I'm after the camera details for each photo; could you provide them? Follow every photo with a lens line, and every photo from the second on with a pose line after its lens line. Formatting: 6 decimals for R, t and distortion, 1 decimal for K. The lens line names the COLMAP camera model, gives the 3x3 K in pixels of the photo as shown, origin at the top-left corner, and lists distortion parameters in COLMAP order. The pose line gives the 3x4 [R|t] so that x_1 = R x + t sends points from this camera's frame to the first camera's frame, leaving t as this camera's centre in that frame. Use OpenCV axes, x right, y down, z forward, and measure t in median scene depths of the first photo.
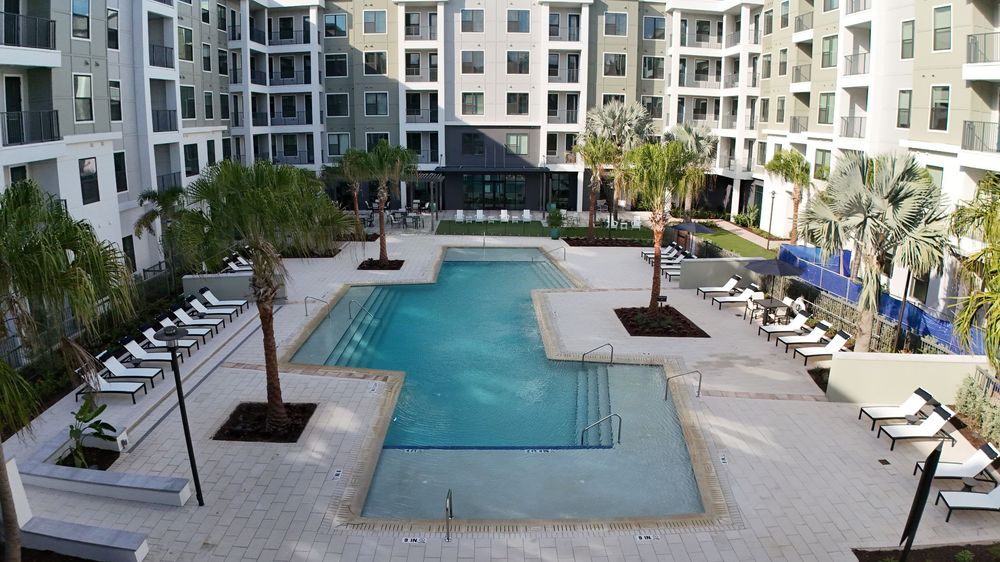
lens RADIAL K [[615.7, 0, 500.0], [0, 615.7, 281.0], [0, 0, 1]] dist [-0.165802, 0.001750]
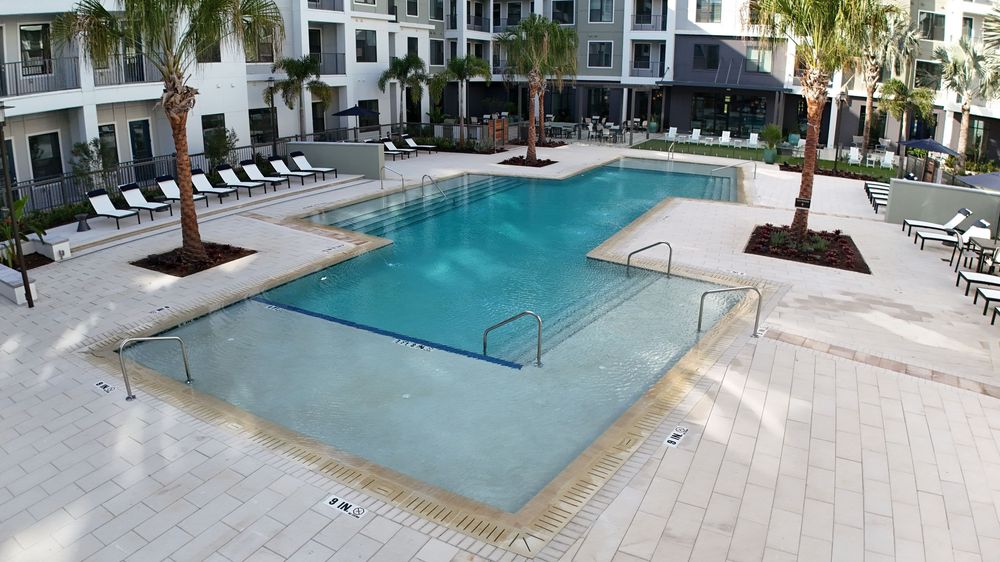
lens RADIAL K [[615.7, 0, 500.0], [0, 615.7, 281.0], [0, 0, 1]] dist [-0.165802, 0.001750]
pose [[0.875444, 0.155760, -0.457533, 0.208175], [-0.126251, 0.987477, 0.094602, 0.067283], [0.466539, -0.025055, 0.884146, 0.229263]]
